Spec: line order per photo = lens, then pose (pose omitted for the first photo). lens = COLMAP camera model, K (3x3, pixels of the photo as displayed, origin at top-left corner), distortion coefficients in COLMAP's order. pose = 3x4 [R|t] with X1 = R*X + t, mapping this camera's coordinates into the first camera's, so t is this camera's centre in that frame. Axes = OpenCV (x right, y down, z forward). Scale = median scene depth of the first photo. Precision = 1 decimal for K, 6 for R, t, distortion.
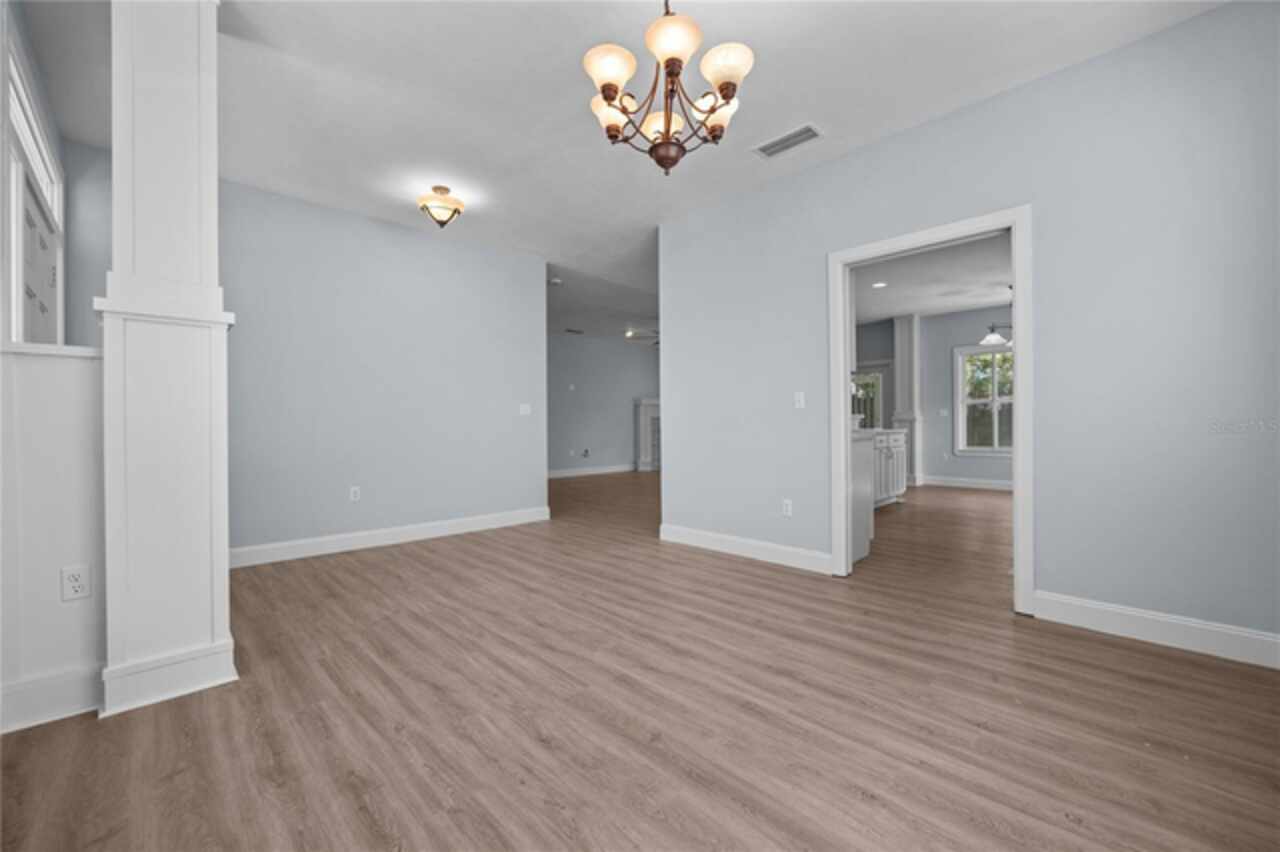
lens RADIAL K [[511.0, 0, 640.4], [0, 511.0, 424.3], [0, 0, 1]] dist [-0.001659, -0.000149]
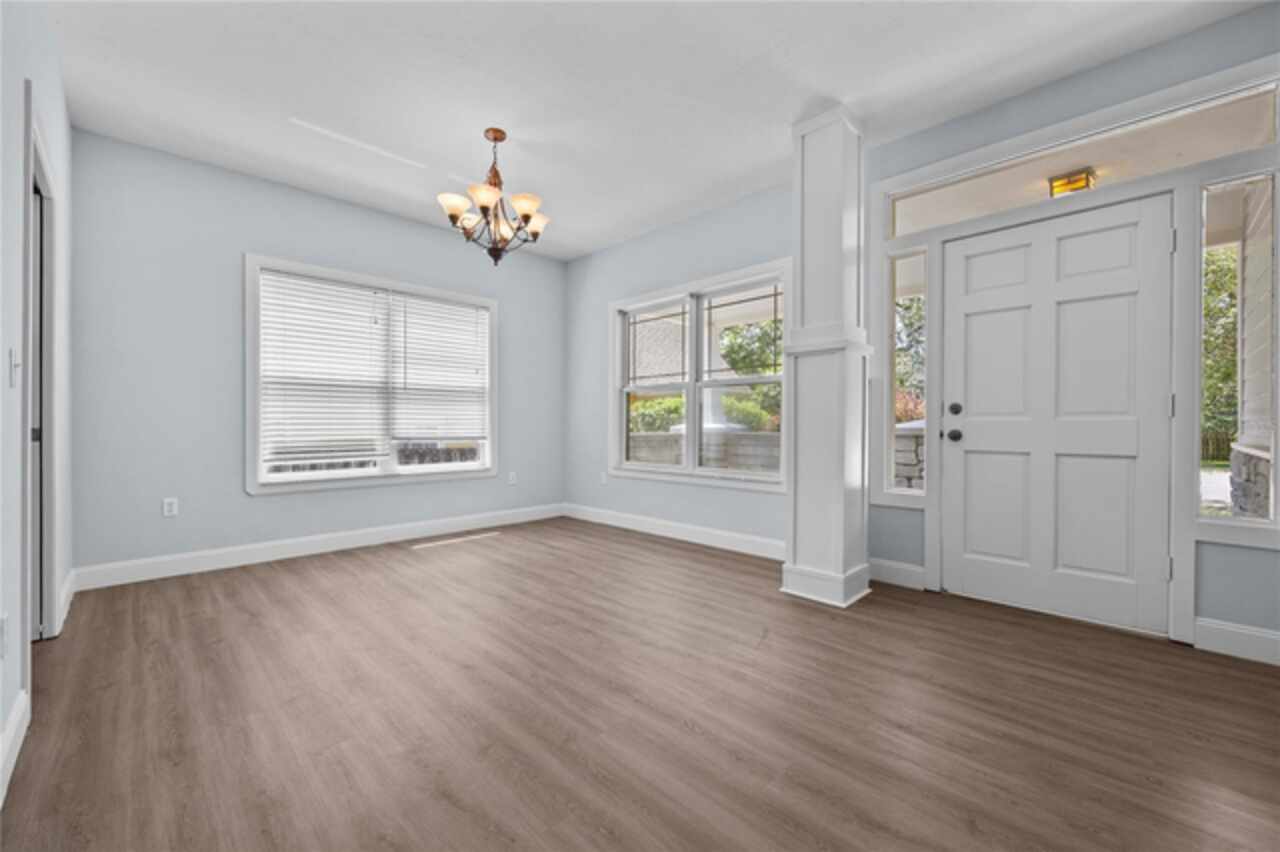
lens RADIAL K [[511.0, 0, 640.4], [0, 511.0, 424.3], [0, 0, 1]] dist [-0.001659, -0.000149]
pose [[-0.999886, 0.004428, -0.014460, -0.335166], [0.004358, 0.999979, 0.004861, -0.000639], [0.014481, 0.004798, -0.999884, 2.345918]]
